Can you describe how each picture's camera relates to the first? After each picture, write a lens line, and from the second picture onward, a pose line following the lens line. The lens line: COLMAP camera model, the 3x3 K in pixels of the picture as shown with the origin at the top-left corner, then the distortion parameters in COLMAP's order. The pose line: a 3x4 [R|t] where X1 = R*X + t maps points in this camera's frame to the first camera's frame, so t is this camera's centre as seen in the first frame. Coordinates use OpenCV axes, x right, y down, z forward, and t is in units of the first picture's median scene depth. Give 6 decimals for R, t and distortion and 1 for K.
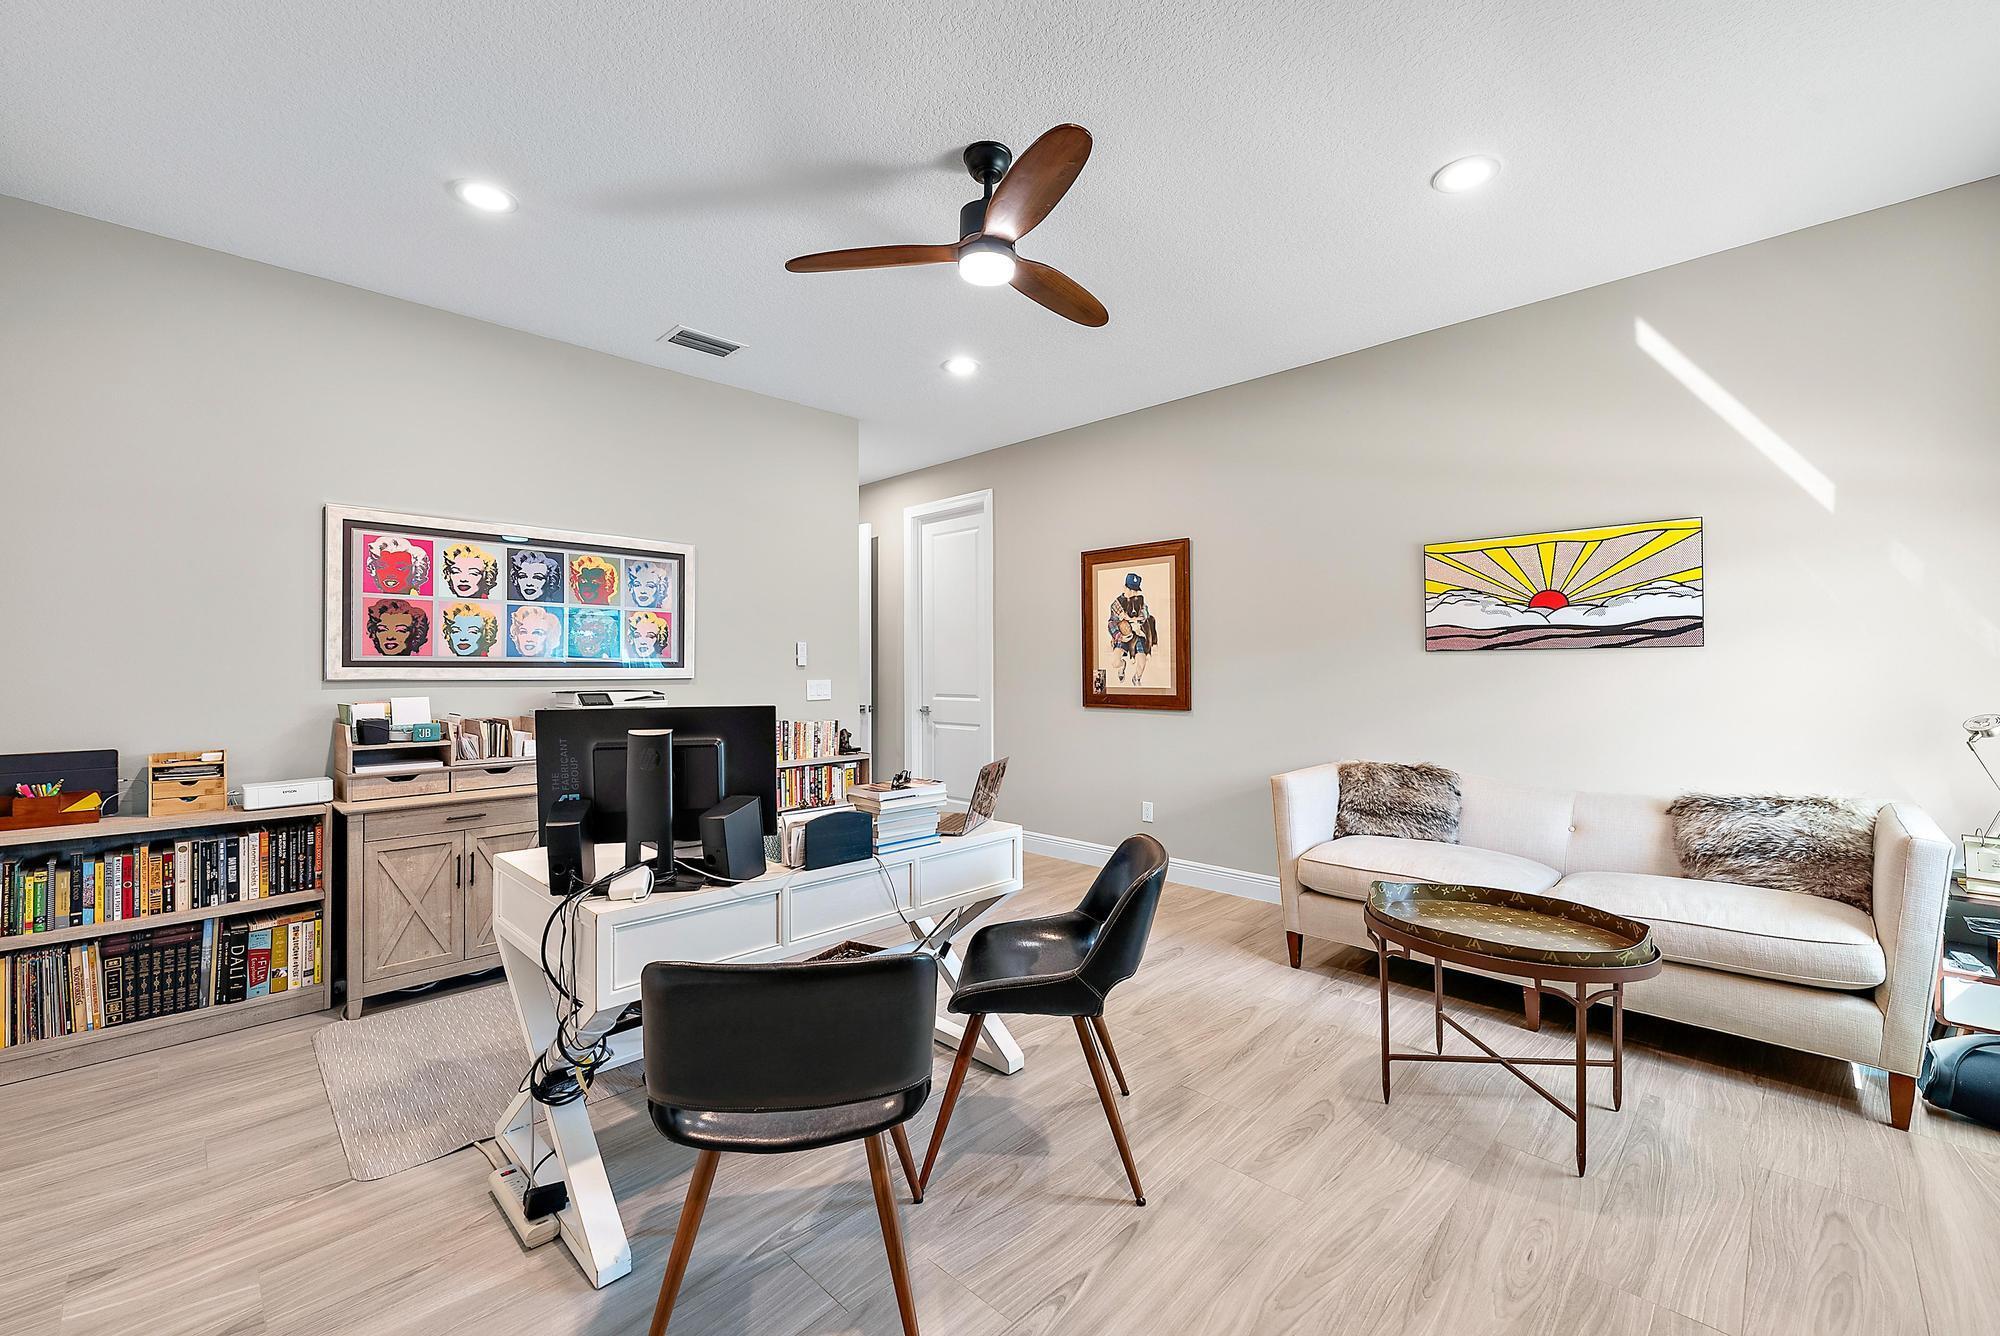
lens RADIAL K [[800.5, 0, 1000.0], [0, 800.5, 668.0], [0, 0, 1]] dist [-0.061939, -0.000078]
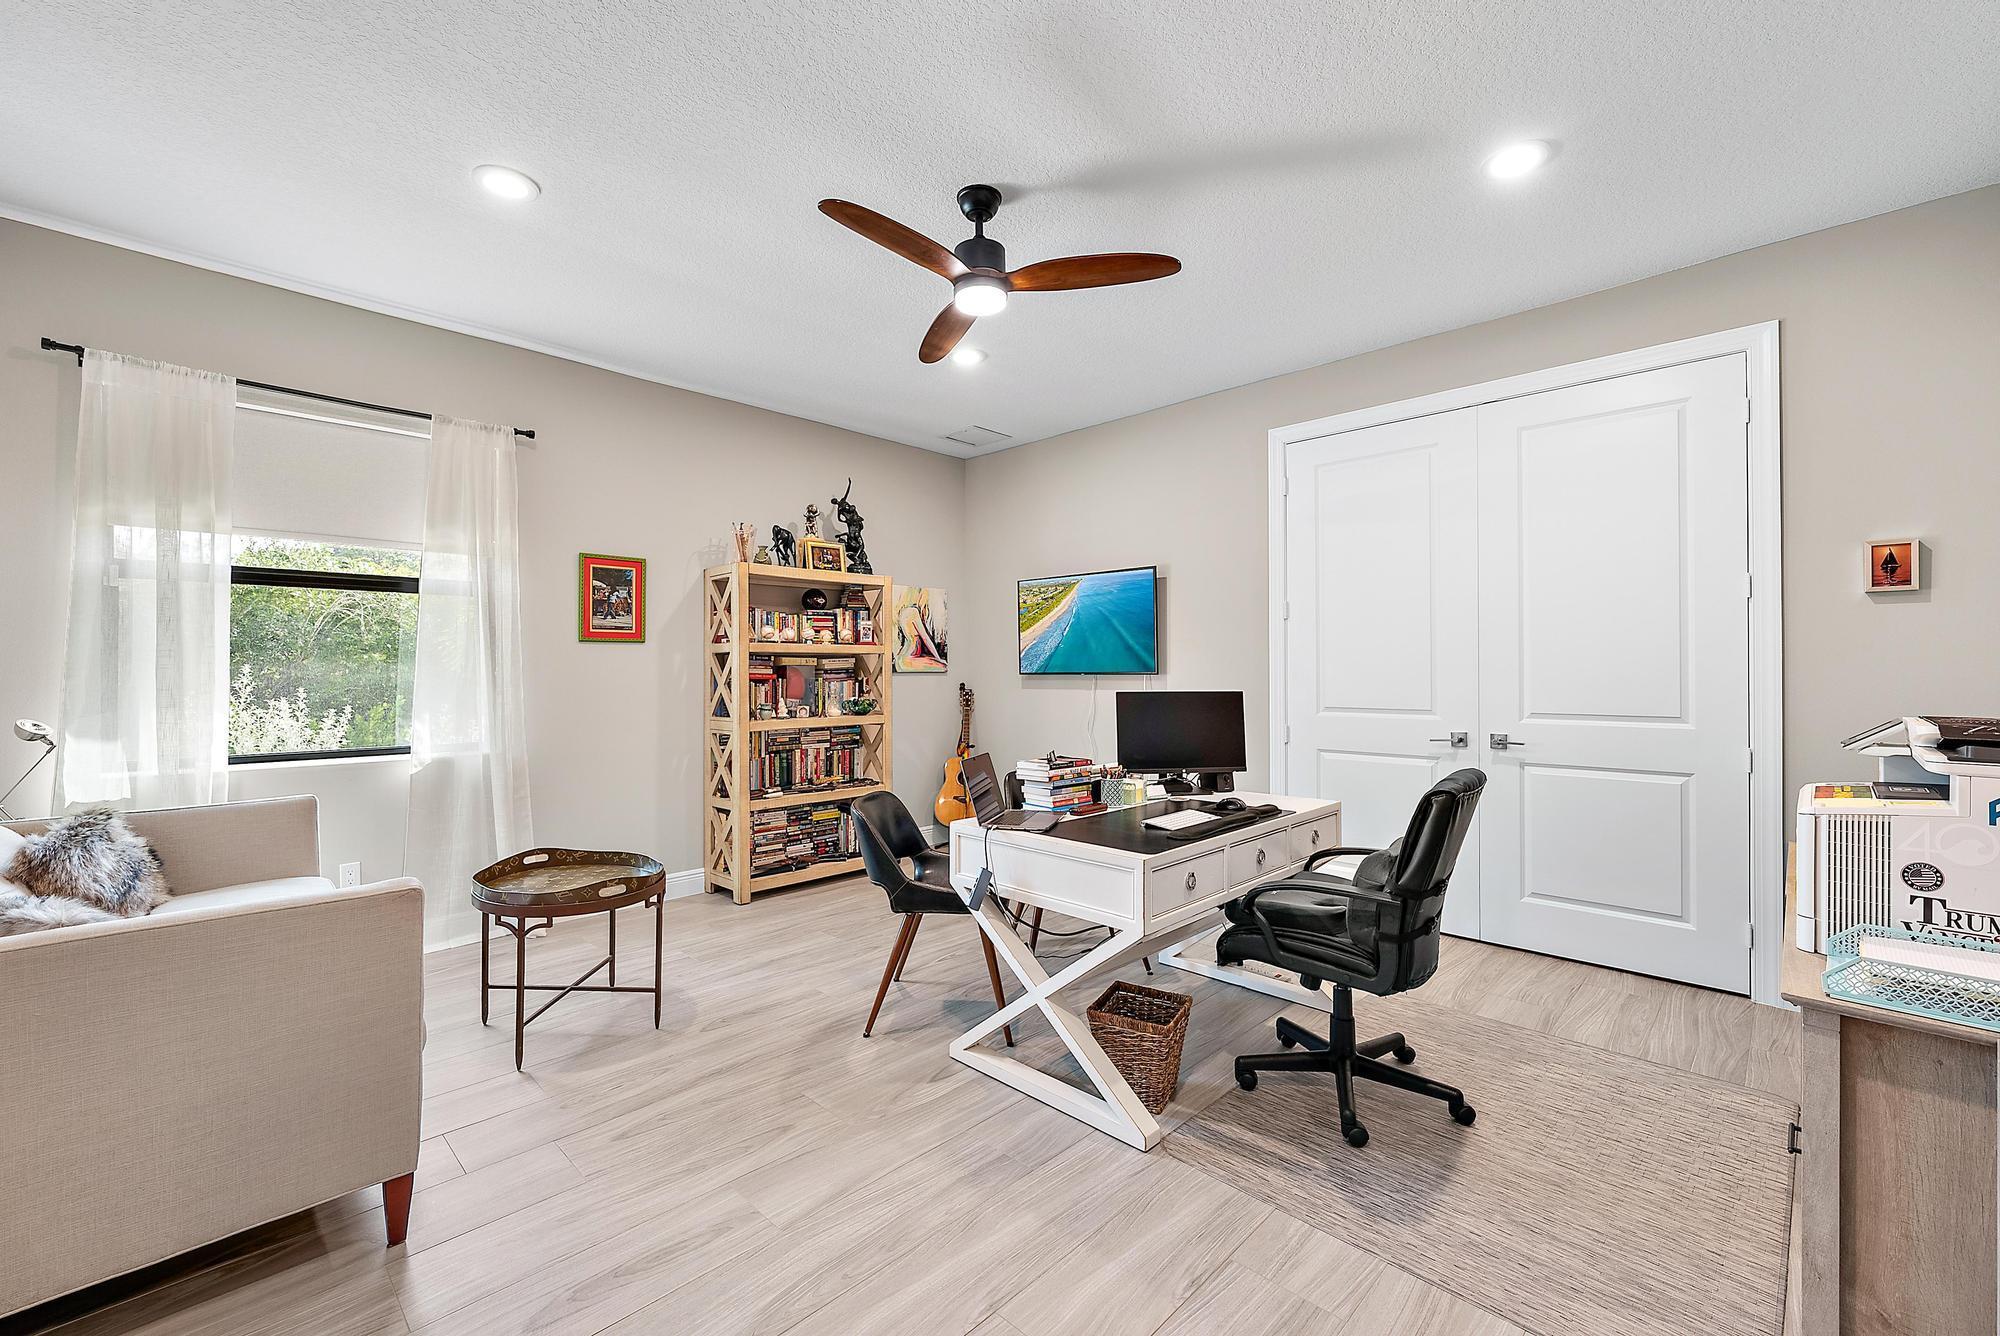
lens RADIAL K [[800.5, 0, 1000.0], [0, 800.5, 668.0], [0, 0, 1]] dist [-0.061939, -0.000078]
pose [[-0.999981, 0.006129, -0.000661, -0.037930], [0.006133, 0.999960, -0.006543, 0.006114], [0.000621, -0.006547, -0.999978, 2.039689]]
